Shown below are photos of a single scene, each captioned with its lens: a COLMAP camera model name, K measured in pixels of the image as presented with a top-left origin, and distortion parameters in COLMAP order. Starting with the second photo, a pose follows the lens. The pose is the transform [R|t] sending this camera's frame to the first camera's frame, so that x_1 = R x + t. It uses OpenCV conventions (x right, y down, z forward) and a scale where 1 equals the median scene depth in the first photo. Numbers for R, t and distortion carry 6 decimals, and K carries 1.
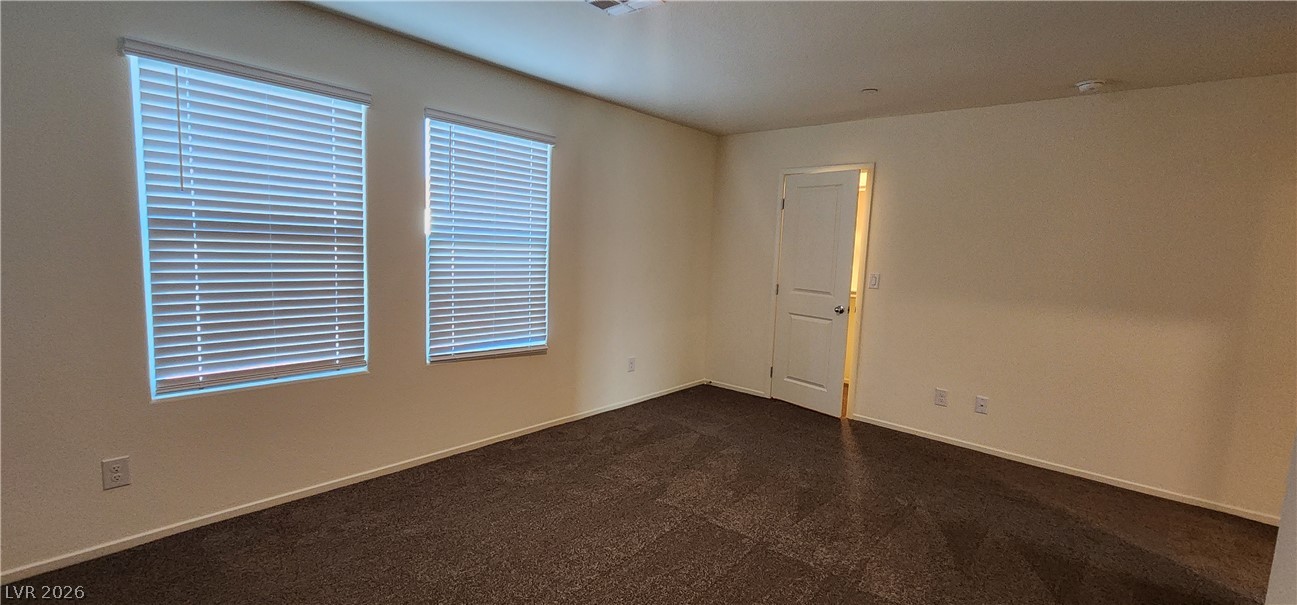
lens RADIAL K [[533.2, 0, 643.5], [0, 533.2, 300.5], [0, 0, 1]] dist [0.001594, 0.000299]
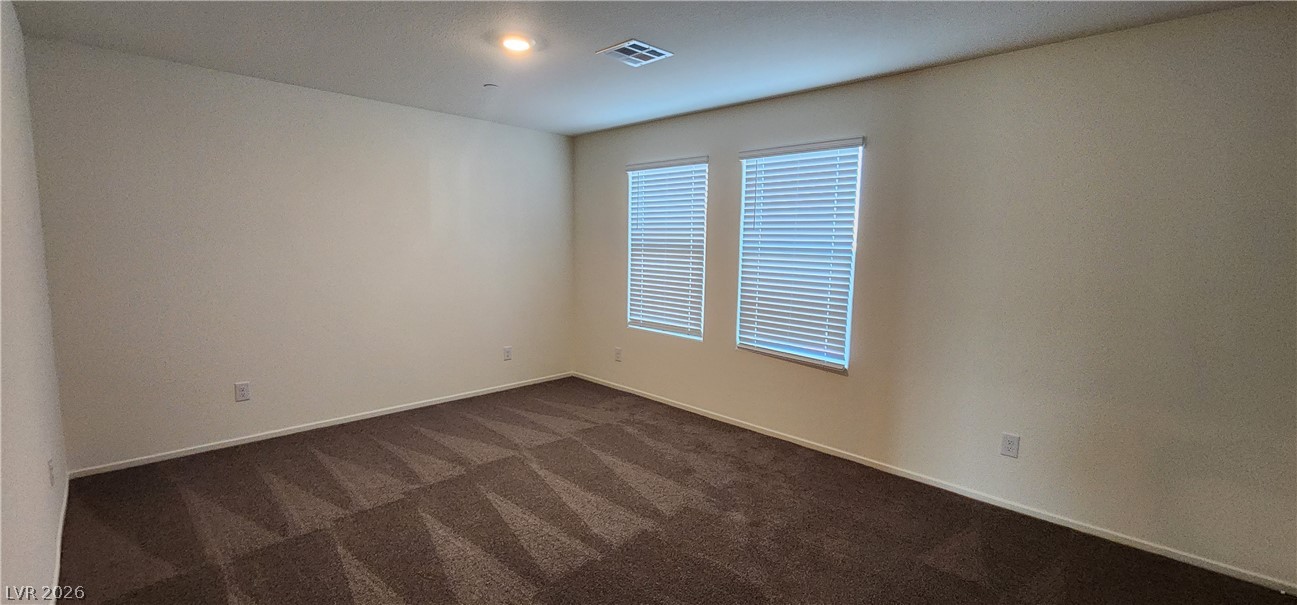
lens RADIAL K [[441.1, 0, 641.8], [0, 441.1, 297.5], [0, 0, 1]] dist [0.000314, 0.000026]
pose [[0.044301, 0.071716, -0.996441, 0.696157], [-0.134881, 0.988717, 0.065164, -0.044710], [0.989871, 0.131515, 0.053475, 0.755008]]
